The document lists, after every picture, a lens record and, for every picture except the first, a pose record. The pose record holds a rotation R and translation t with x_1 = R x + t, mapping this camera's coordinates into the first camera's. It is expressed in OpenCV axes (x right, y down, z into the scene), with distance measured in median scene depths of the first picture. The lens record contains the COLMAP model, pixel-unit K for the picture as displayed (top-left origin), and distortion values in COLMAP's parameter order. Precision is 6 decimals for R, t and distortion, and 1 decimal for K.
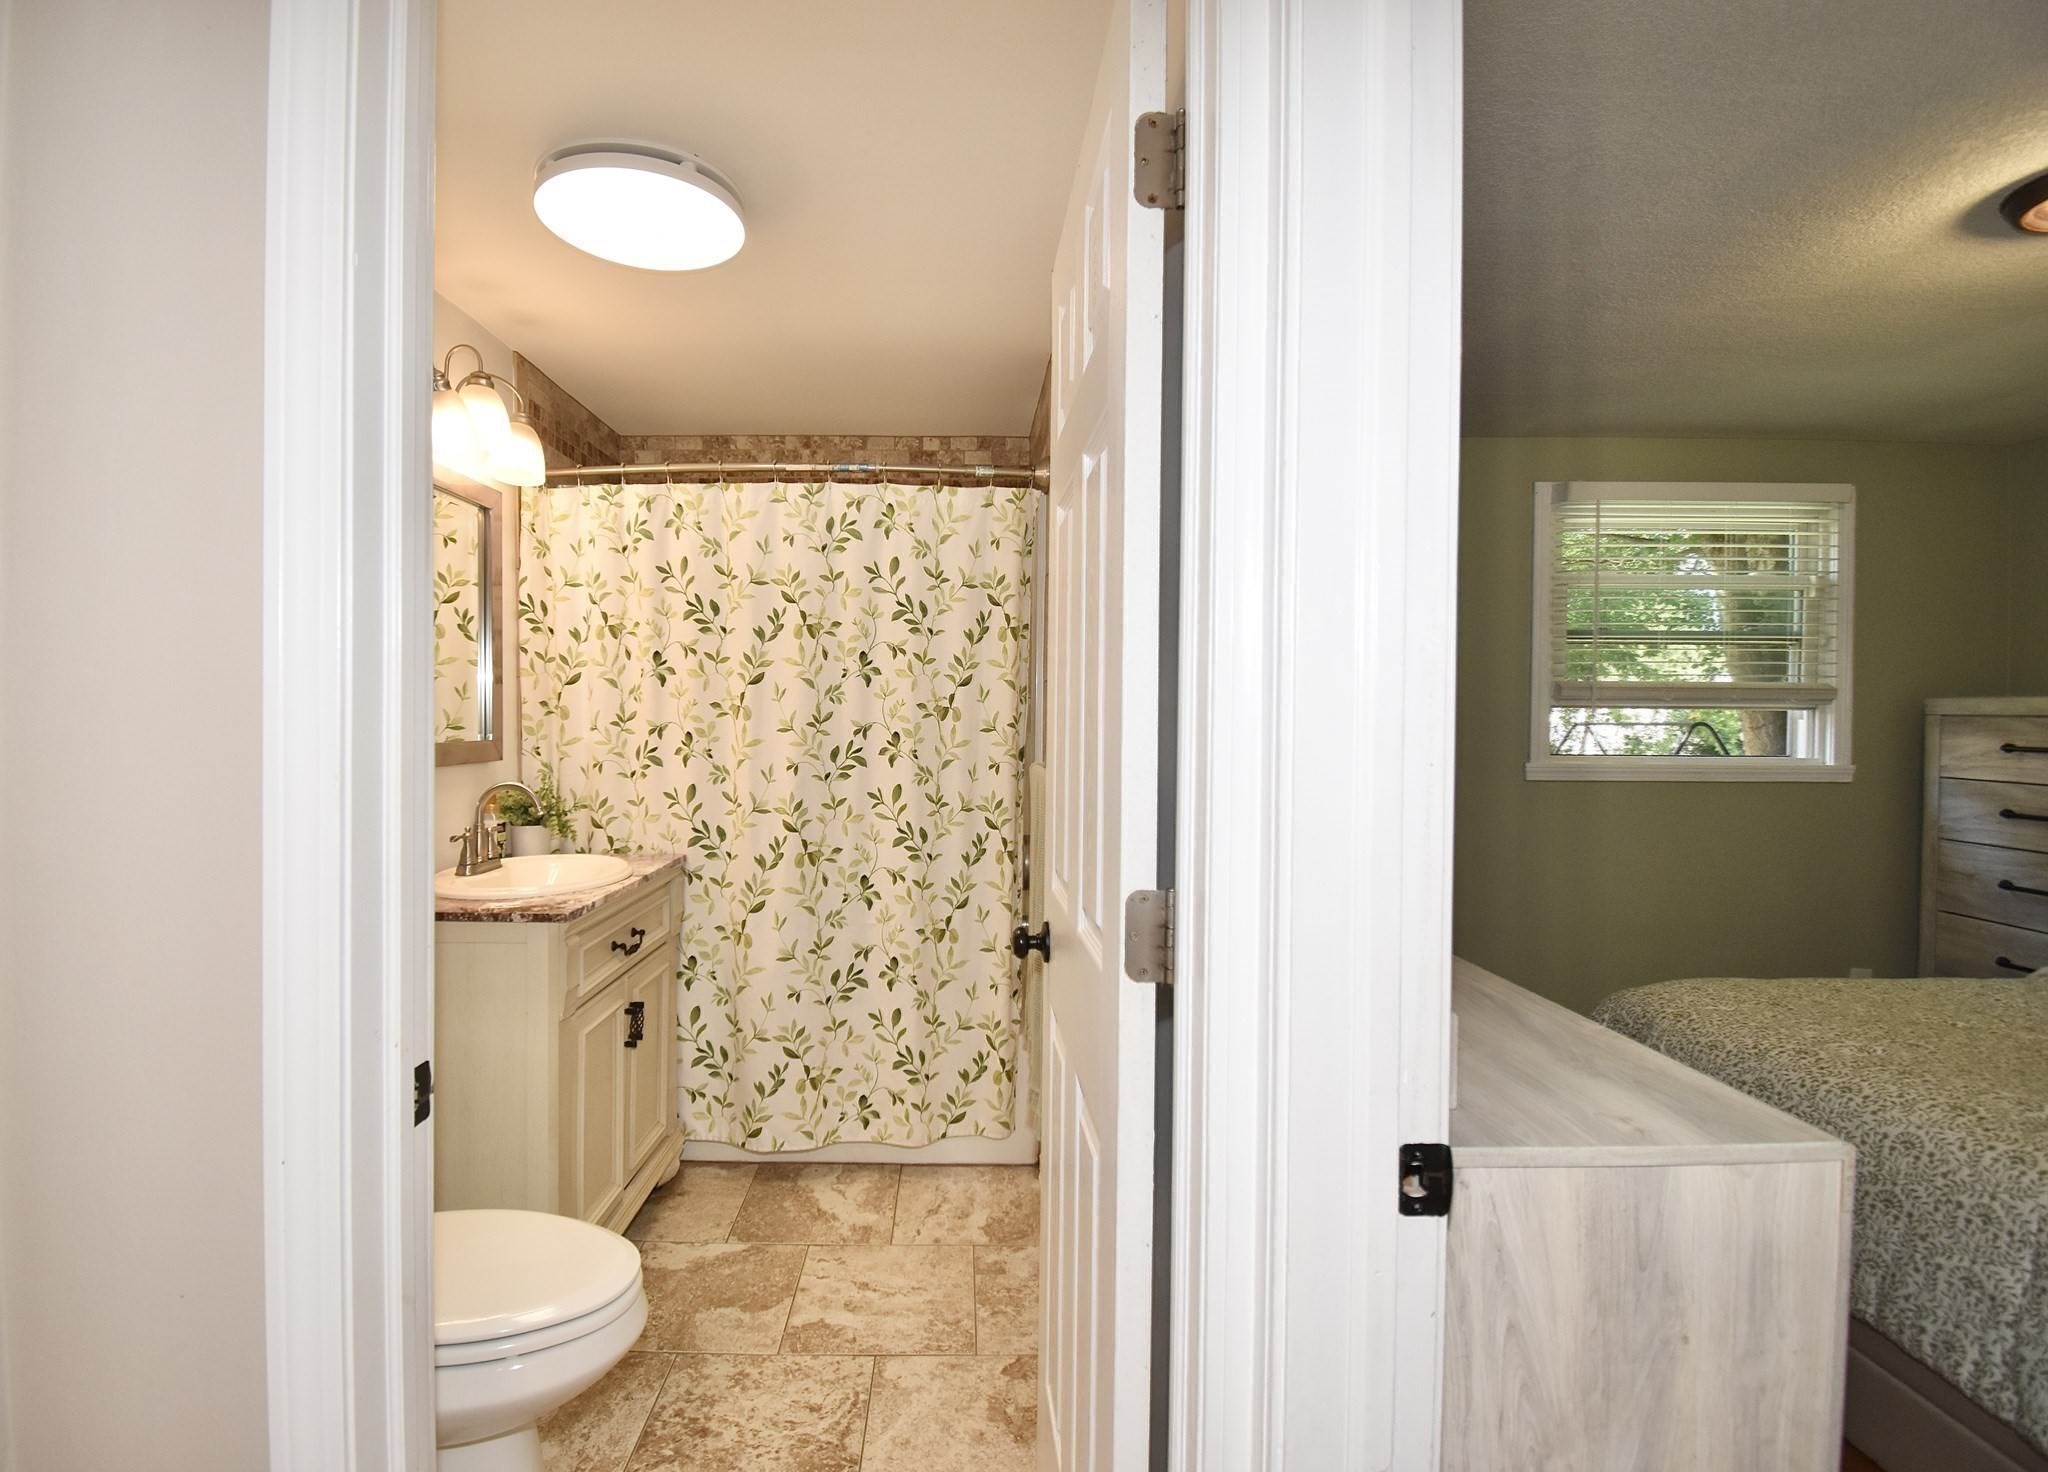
lens RADIAL K [[1004.0, 0, 931.3], [0, 1004.0, 731.4], [0, 0, 1]] dist [-0.018541, -0.006650]
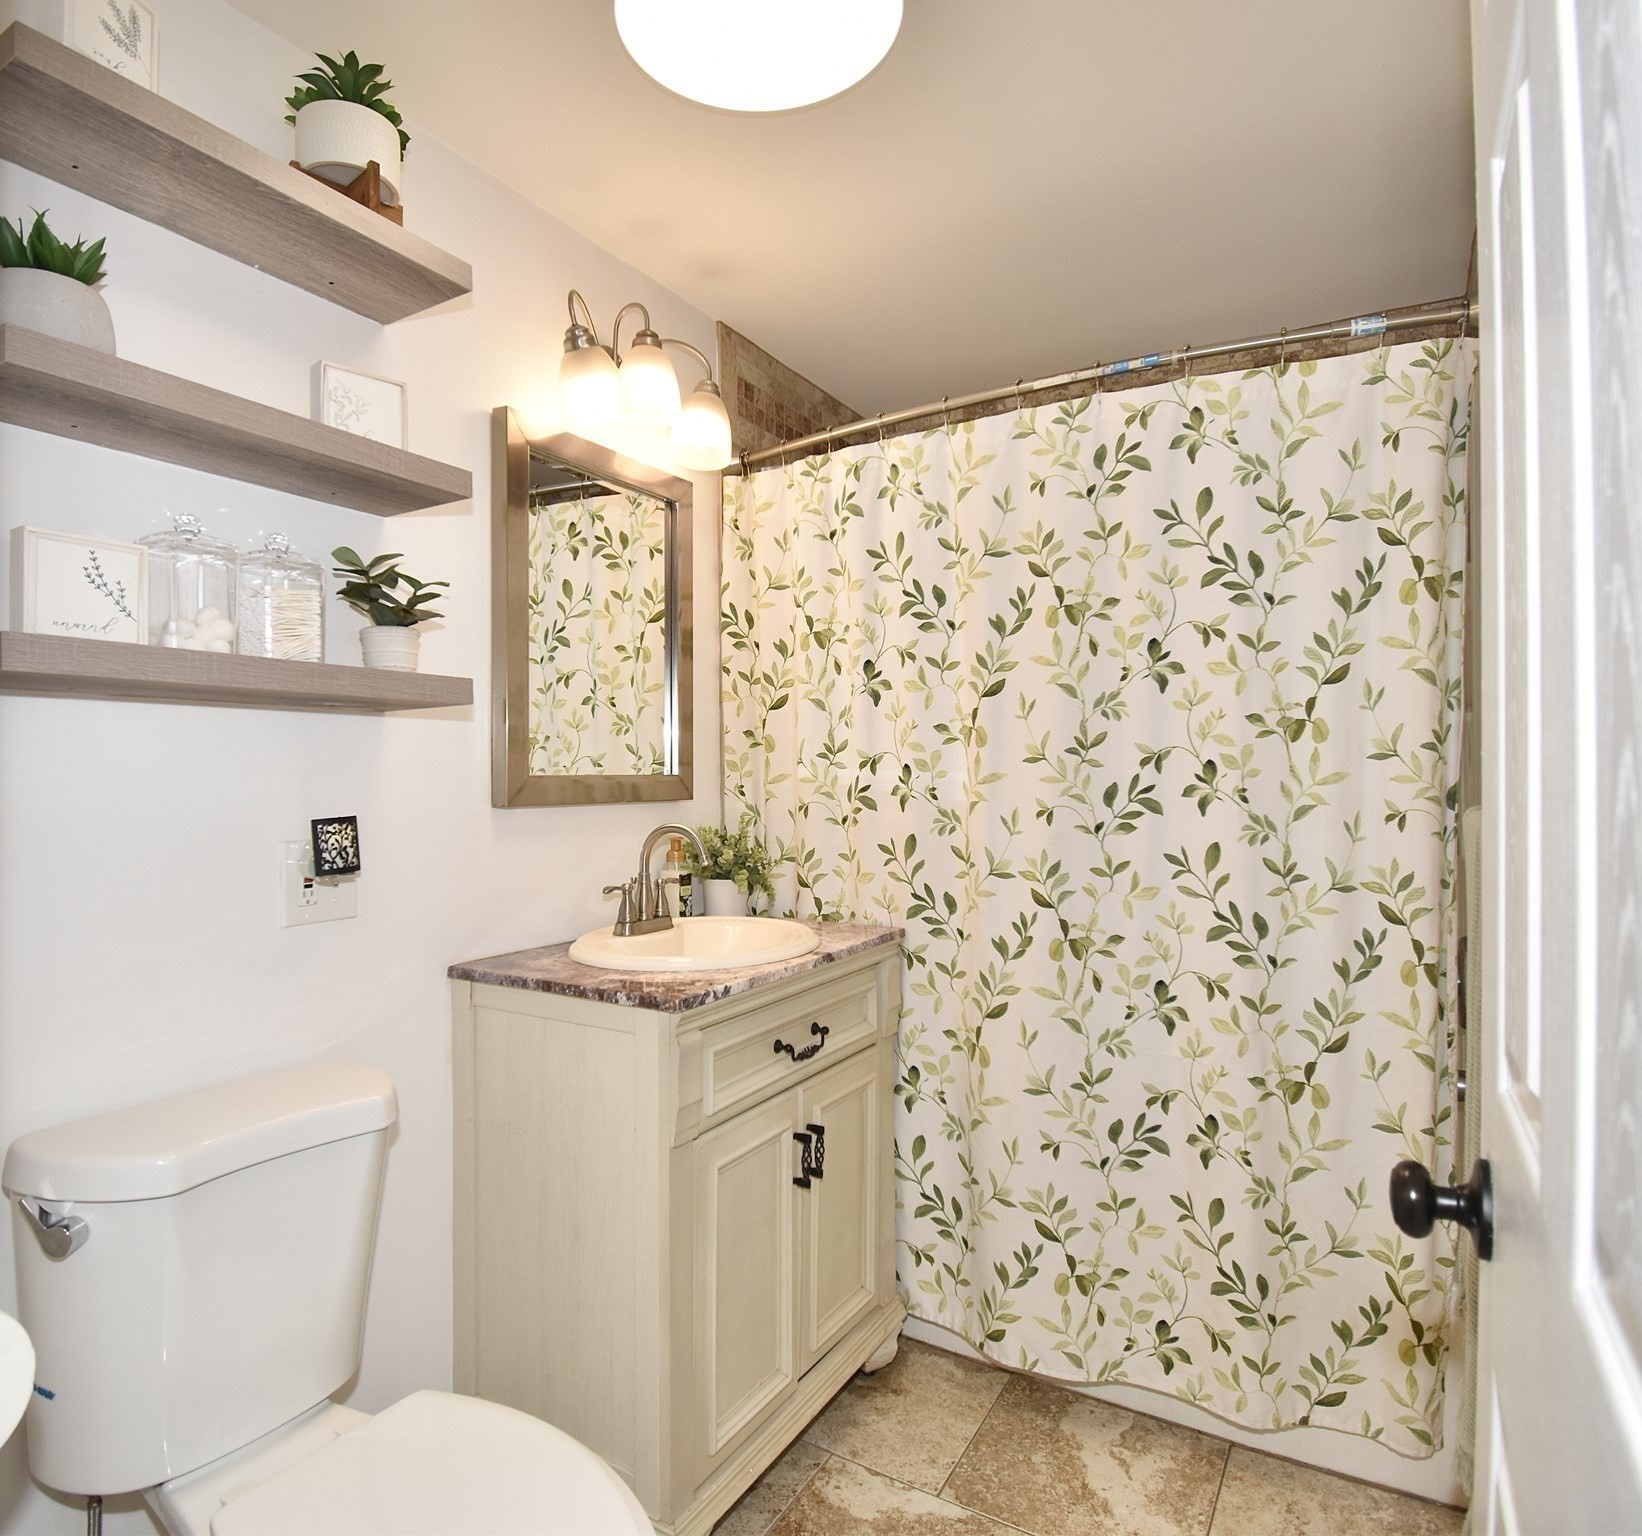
lens RADIAL K [[910.4, 0, 815.3], [0, 910.4, 777.1], [0, 0, 1]] dist [0.018283, -0.025634]
pose [[0.851553, -0.010845, -0.524156, 0.055986], [-0.005405, 0.999551, -0.029462, 0.029835], [0.524241, 0.027921, 0.851112, 0.377279]]
